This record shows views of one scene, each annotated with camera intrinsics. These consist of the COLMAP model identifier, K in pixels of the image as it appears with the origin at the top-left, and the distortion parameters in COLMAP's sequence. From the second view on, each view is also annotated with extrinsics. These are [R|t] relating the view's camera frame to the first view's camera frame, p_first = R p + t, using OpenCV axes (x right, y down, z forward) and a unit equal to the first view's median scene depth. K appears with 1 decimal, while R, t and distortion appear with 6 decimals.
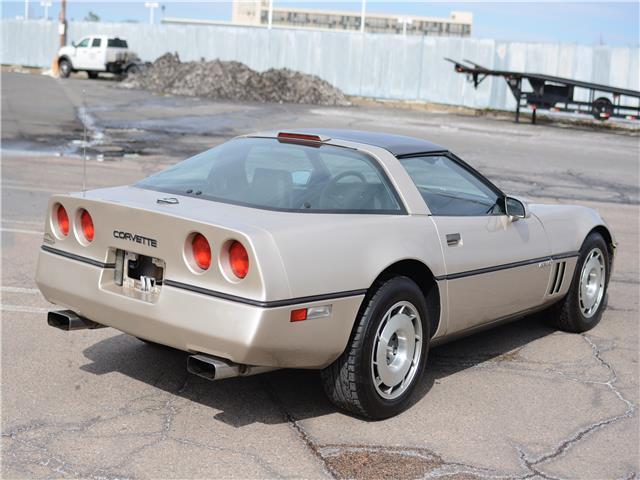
lens RADIAL K [[942.2, 0, 320.0], [0, 942.2, 240.0], [0, 0, 1]] dist [-0.104477, 0.083498]
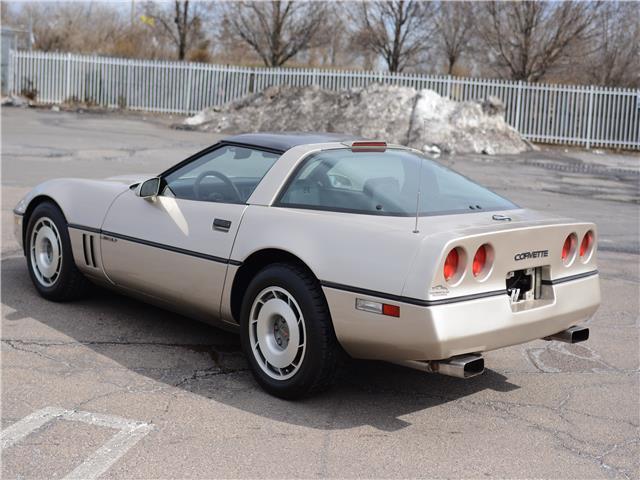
lens RADIAL K [[942.2, 0, 320.0], [0, 942.2, 240.0], [0, 0, 1]] dist [-0.104477, 0.083498]
pose [[0.101885, -0.210883, 0.972187, -0.201819], [0.104095, 0.974168, 0.200404, -0.041556], [-0.989335, 0.080782, 0.121205, 0.174678]]
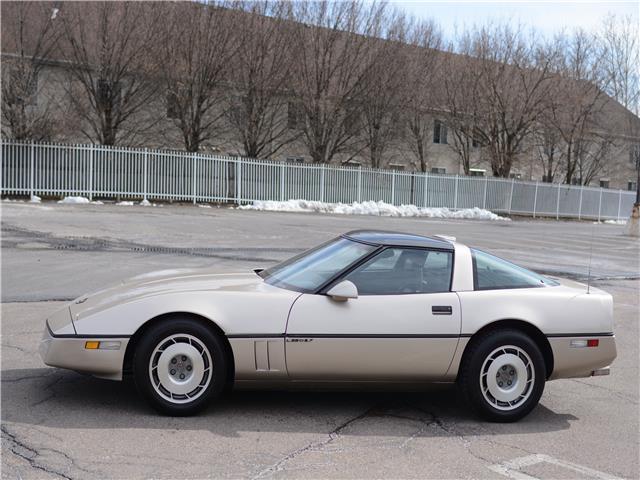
lens RADIAL K [[942.2, 0, 320.0], [0, 942.2, 240.0], [0, 0, 1]] dist [-0.104477, 0.083498]
pose [[-0.770243, -0.148987, 0.620104, -0.146316], [-0.004696, 0.973628, 0.228092, -0.082647], [-0.637734, 0.172774, -0.750630, 0.417866]]
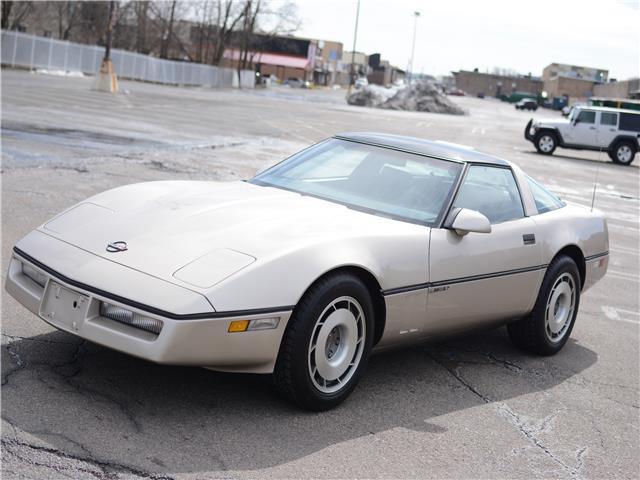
lens RADIAL K [[942.2, 0, 320.0], [0, 942.2, 240.0], [0, 0, 1]] dist [-0.104477, 0.083498]
pose [[-0.978934, -0.204138, -0.004035, 0.026180], [-0.194777, 0.927750, 0.318341, -0.067298], [-0.061242, 0.312421, -0.947968, 0.421406]]
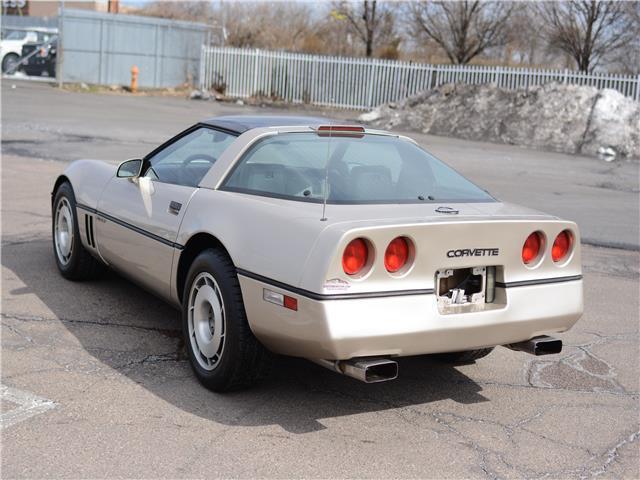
lens RADIAL K [[942.2, 0, 320.0], [0, 942.2, 240.0], [0, 0, 1]] dist [-0.104477, 0.083498]
pose [[0.326088, -0.201082, 0.923706, -0.181716], [0.101657, 0.978909, 0.177211, -0.032293], [-0.939857, 0.036115, 0.339652, 0.128412]]
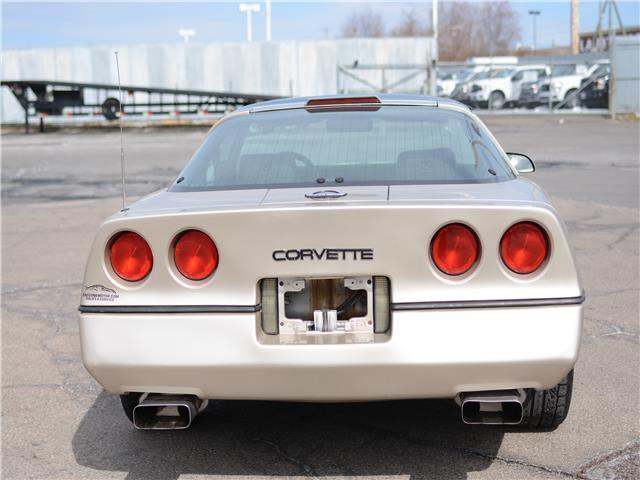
lens RADIAL K [[942.2, 0, 320.0], [0, 942.2, 240.0], [0, 0, 1]] dist [-0.104477, 0.083498]
pose [[0.826809, -0.168818, 0.536551, -0.086621], [0.175383, 0.983717, 0.039253, -0.005971], [-0.534442, 0.061648, 0.842954, 0.069999]]
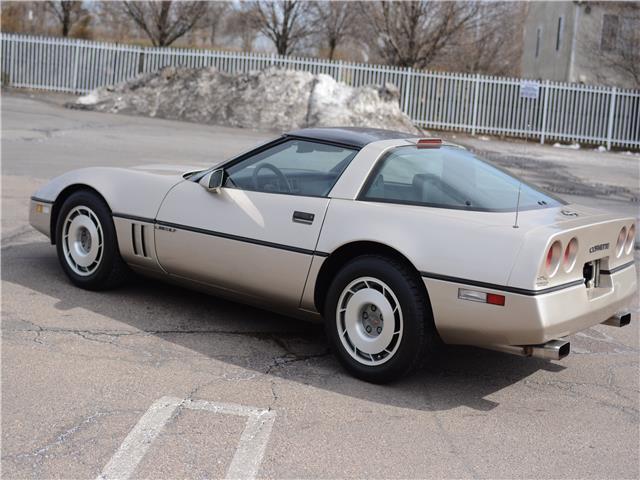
lens RADIAL K [[942.2, 0, 320.0], [0, 942.2, 240.0], [0, 0, 1]] dist [-0.104477, 0.083498]
pose [[-0.046028, -0.231265, 0.971801, -0.211651], [0.067125, 0.969918, 0.233996, -0.049814], [-0.996682, 0.076003, -0.029120, 0.219066]]
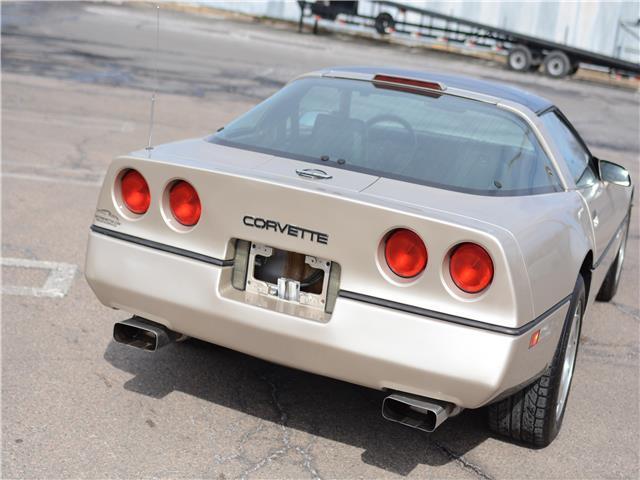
lens RADIAL K [[942.2, 0, 320.0], [0, 942.2, 240.0], [0, 0, 1]] dist [-0.104477, 0.083498]
pose [[0.959119, -0.002697, 0.282989, -0.058605], [-0.026473, 0.994715, 0.099202, -0.010162], [-0.281761, -0.102638, 0.953979, 0.049733]]
